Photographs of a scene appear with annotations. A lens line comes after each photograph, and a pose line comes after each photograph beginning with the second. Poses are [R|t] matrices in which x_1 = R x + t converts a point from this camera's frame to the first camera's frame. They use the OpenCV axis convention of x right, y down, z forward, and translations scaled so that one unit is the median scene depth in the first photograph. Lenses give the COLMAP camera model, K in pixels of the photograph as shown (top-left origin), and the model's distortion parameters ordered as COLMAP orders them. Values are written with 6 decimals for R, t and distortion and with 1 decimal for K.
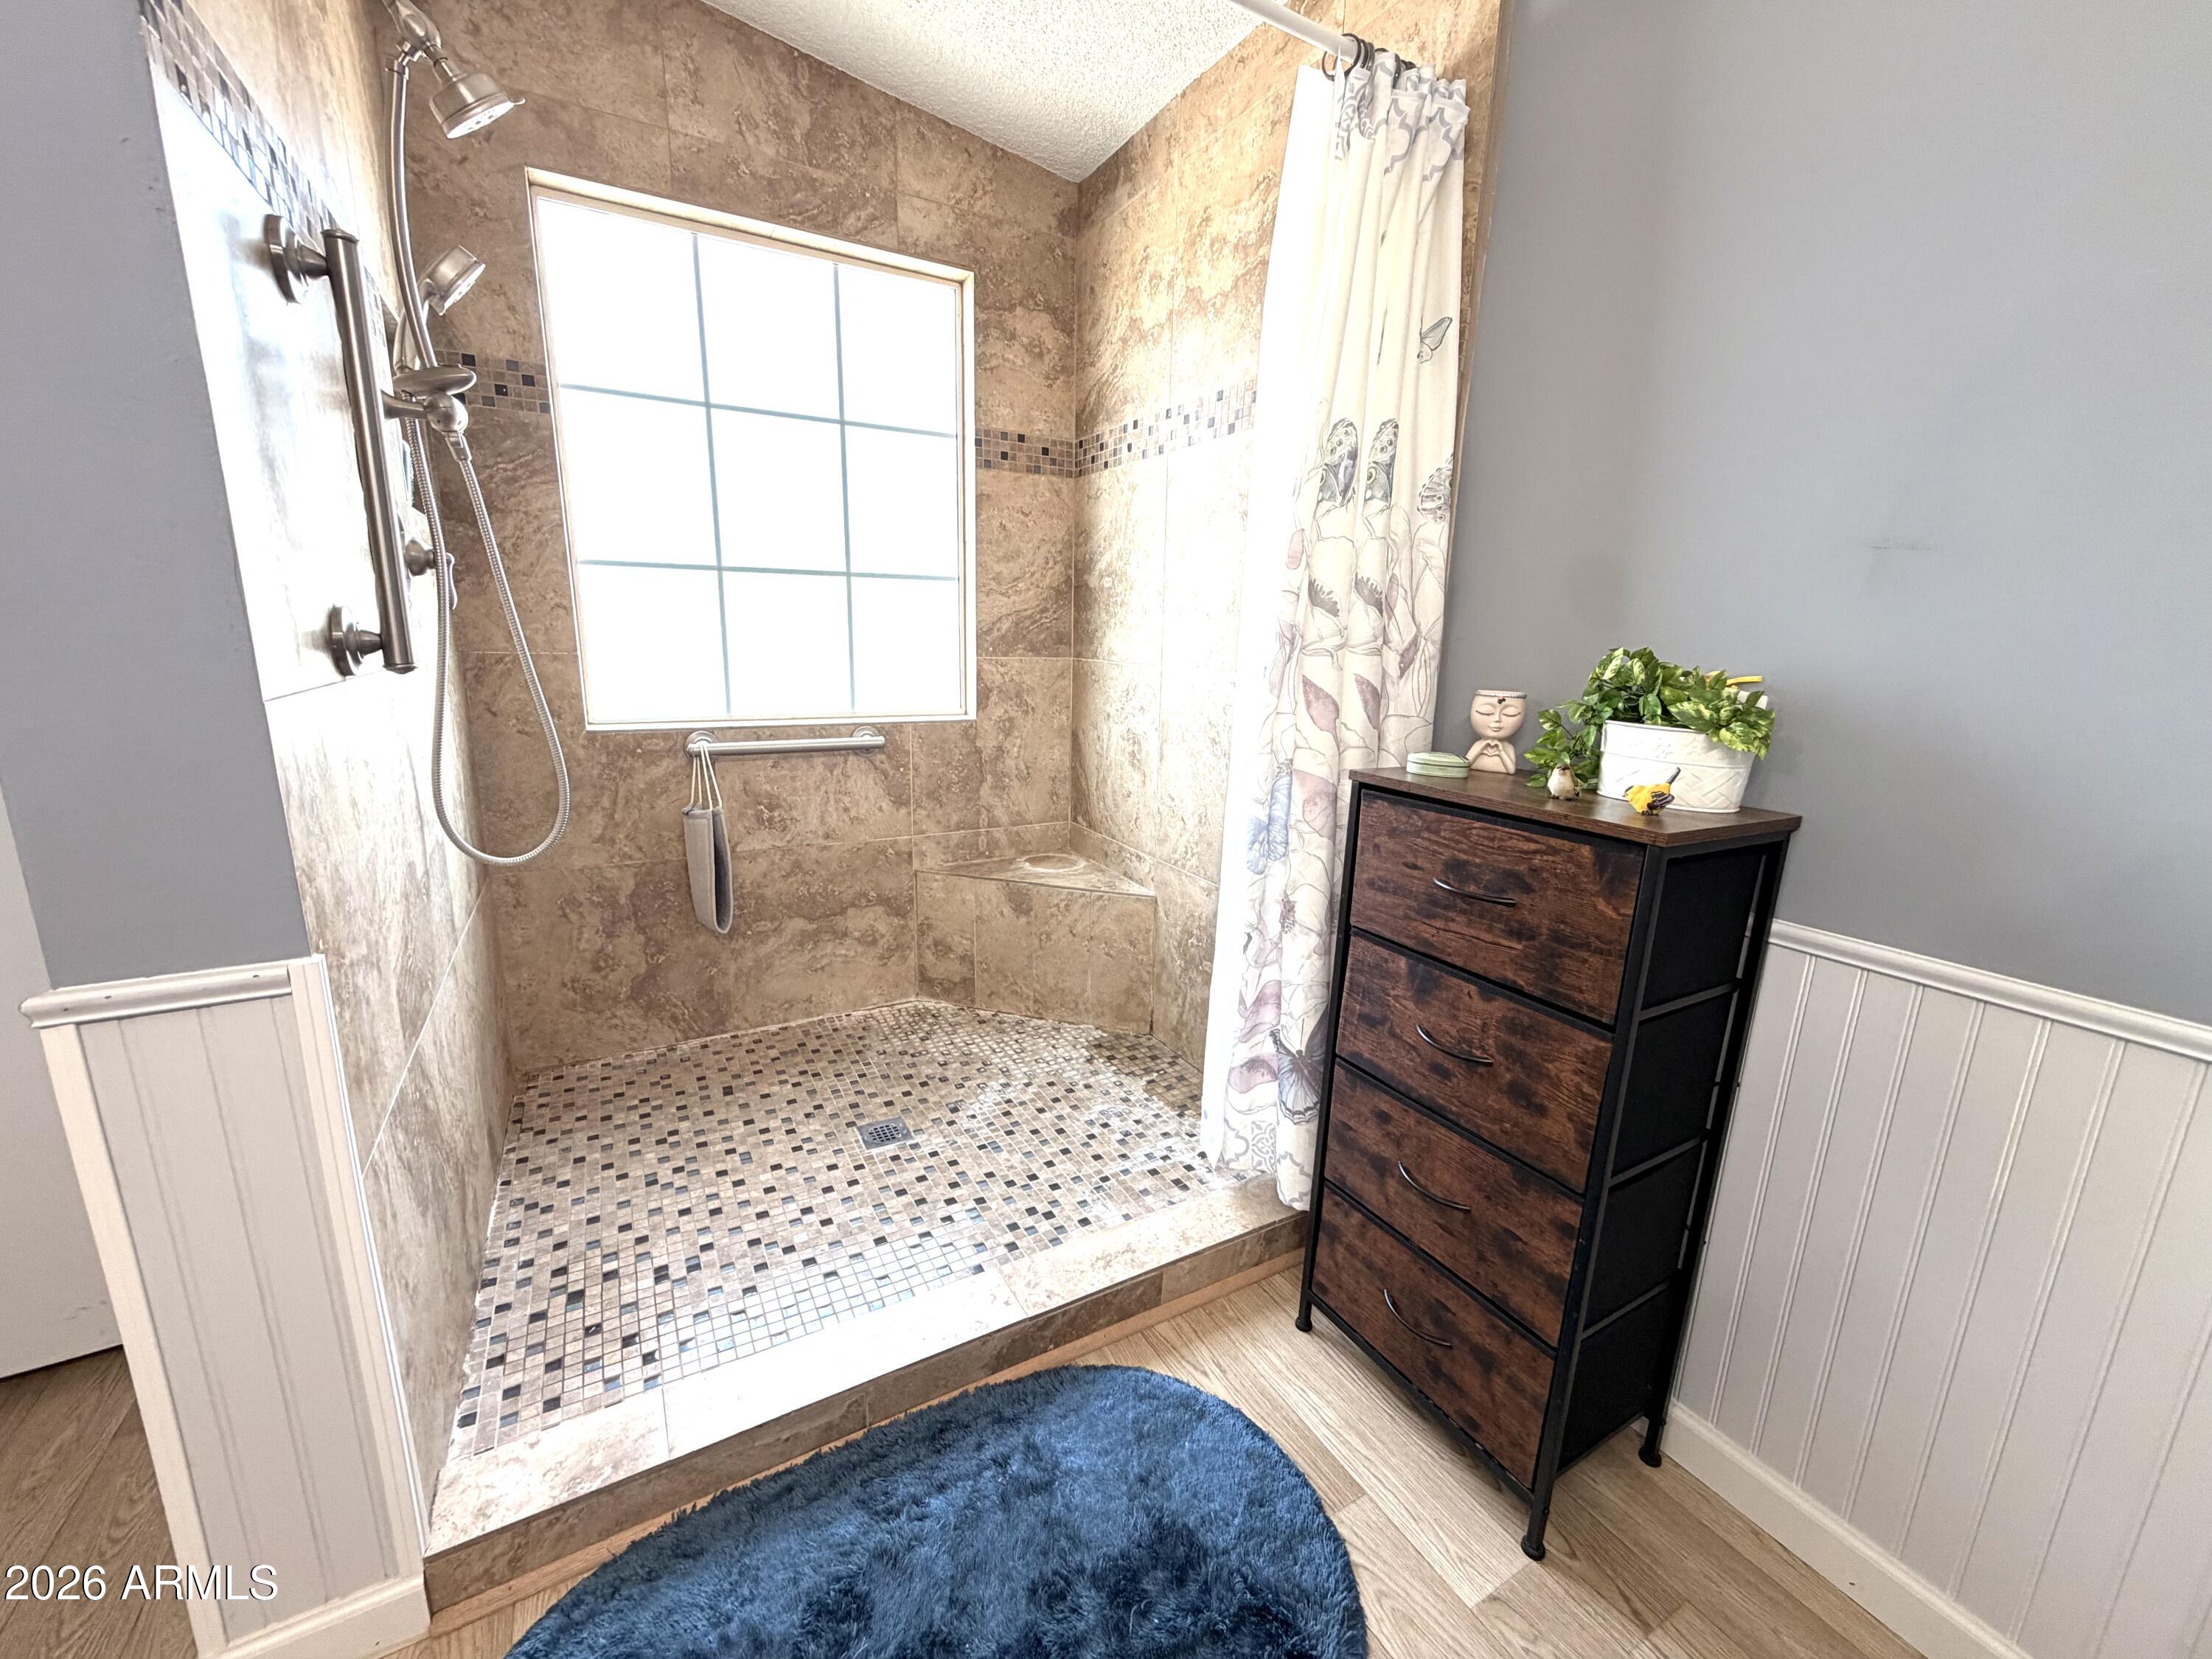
lens RADIAL K [[877.7, 0, 1106.0], [0, 877.7, 829.5], [0, 0, 1]] dist [-0.001750, 0.000033]
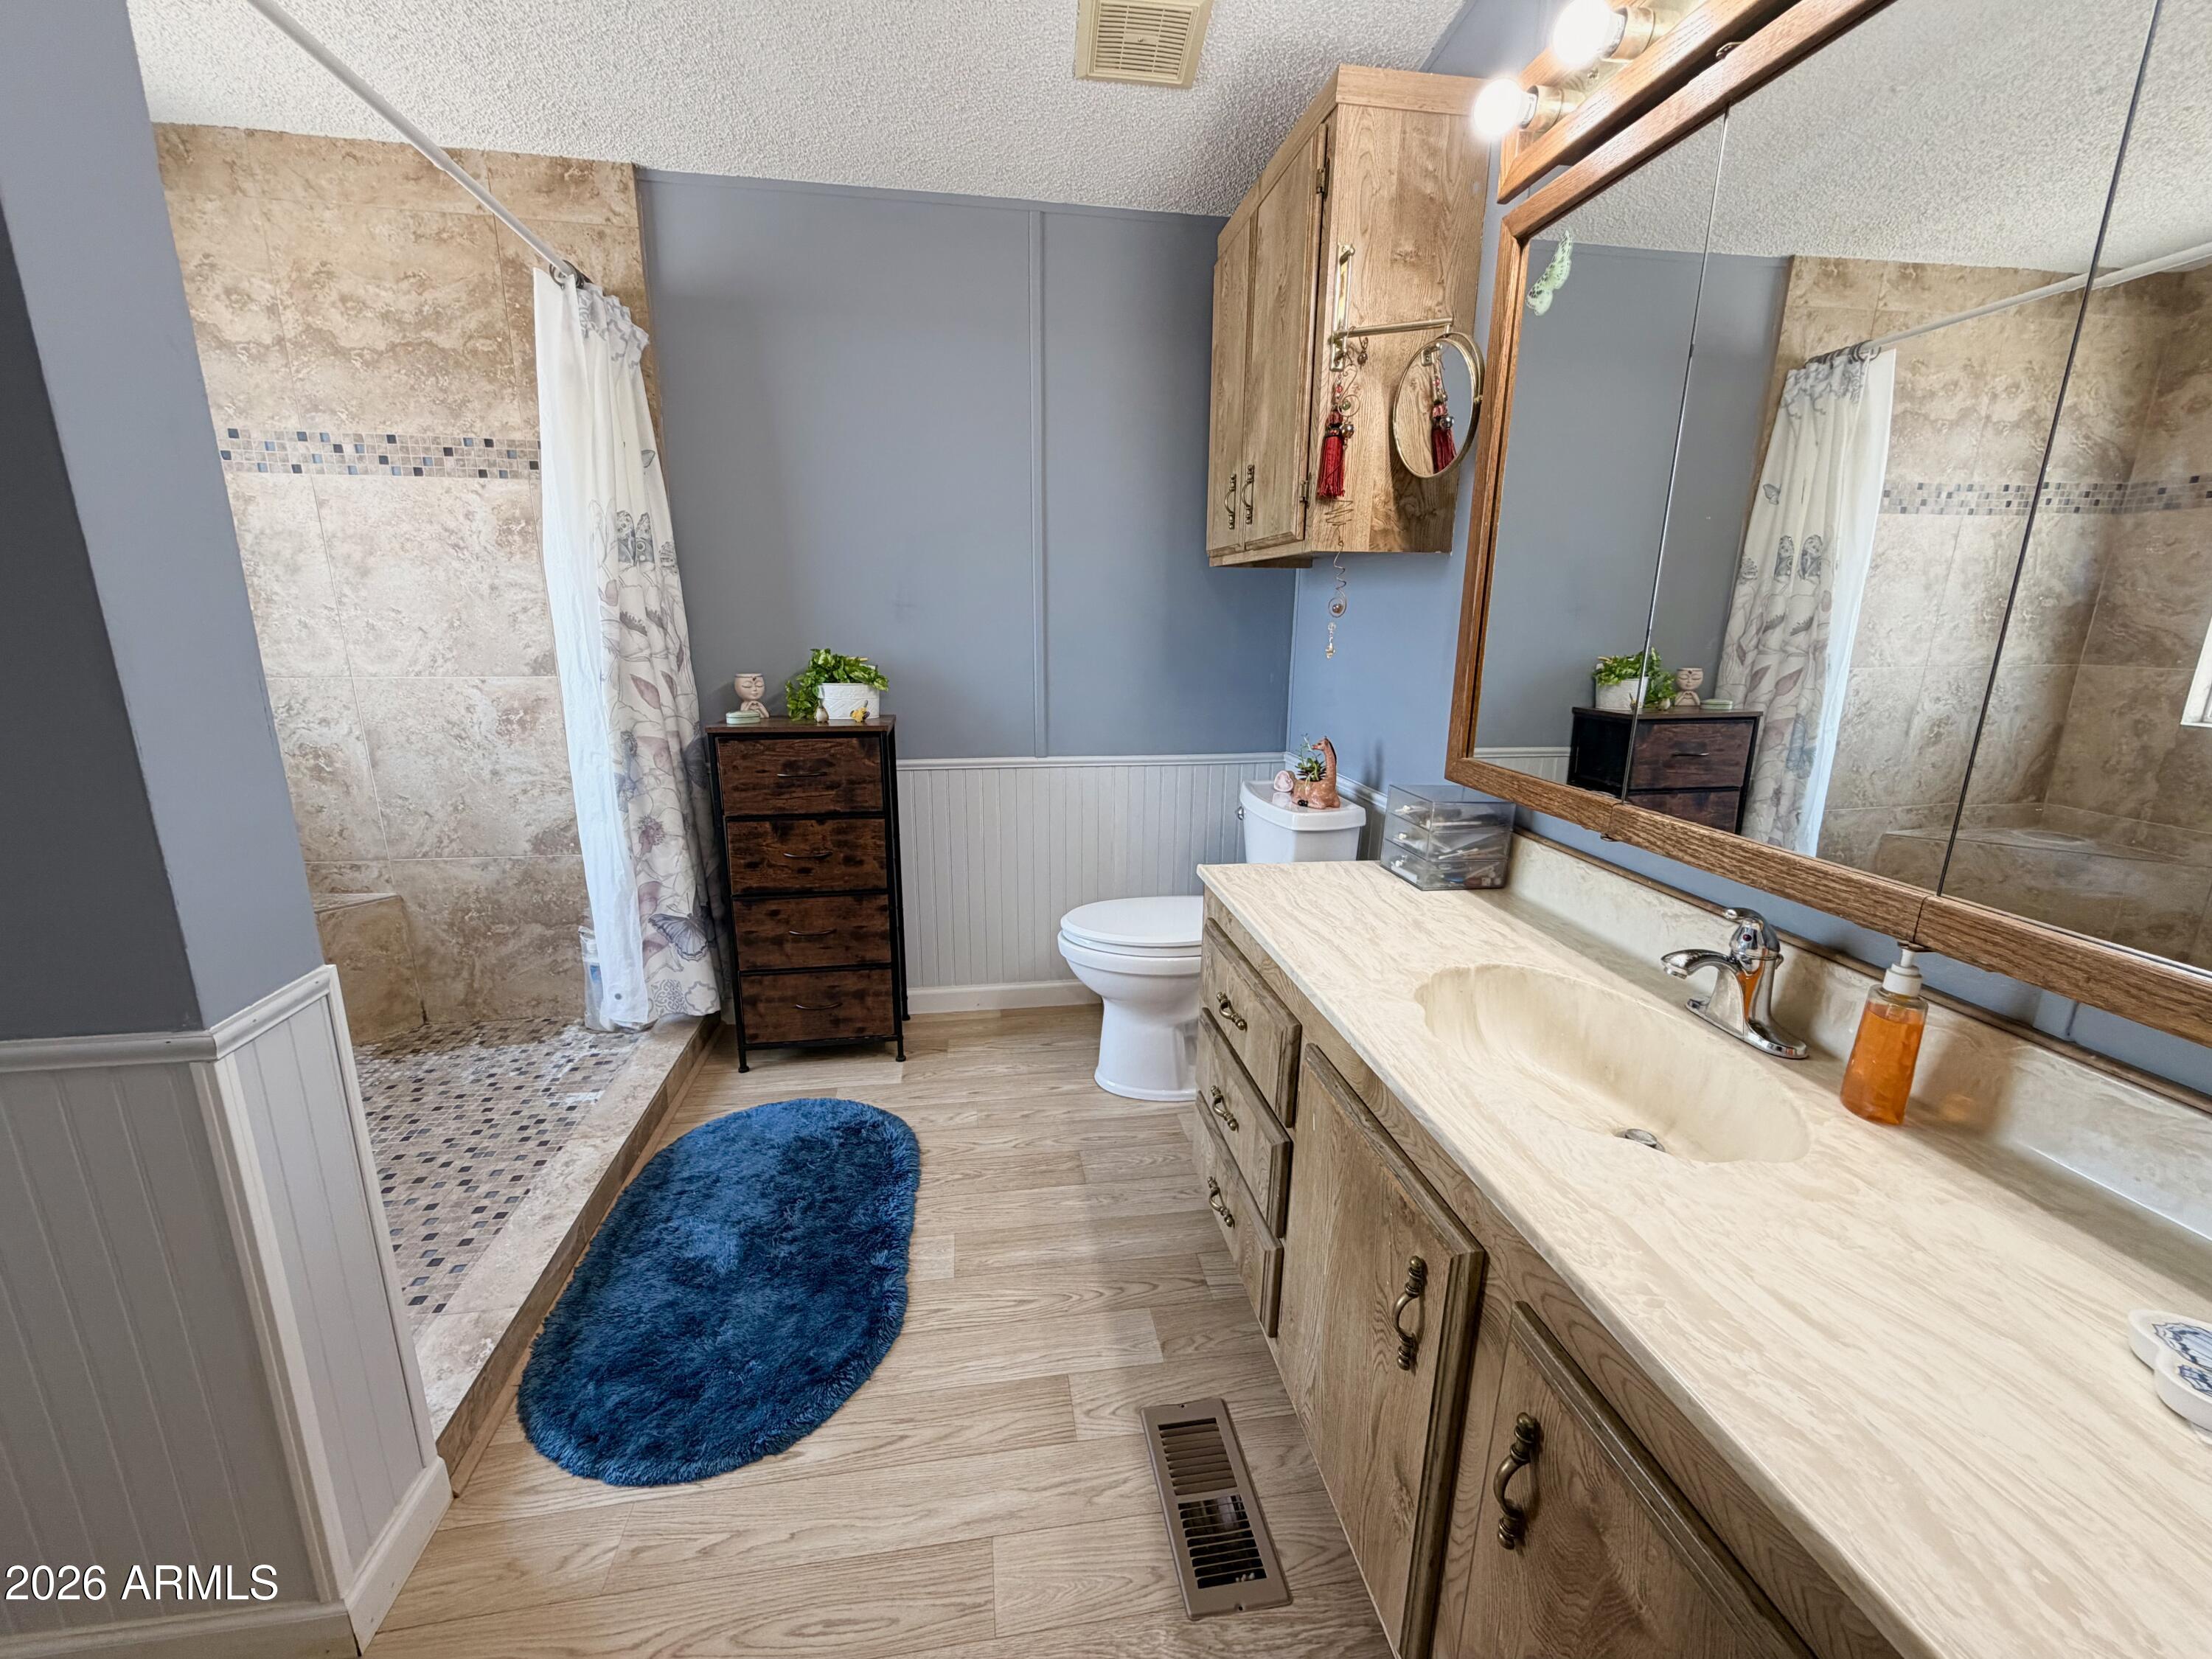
lens RADIAL K [[877.7, 0, 1106.0], [0, 877.7, 829.5], [0, 0, 1]] dist [-0.001750, 0.000033]
pose [[0.353655, -0.245783, 0.902507, -0.929992], [0.208454, 0.961305, 0.180111, -0.019383], [-0.911852, 0.124434, 0.391205, -0.317319]]
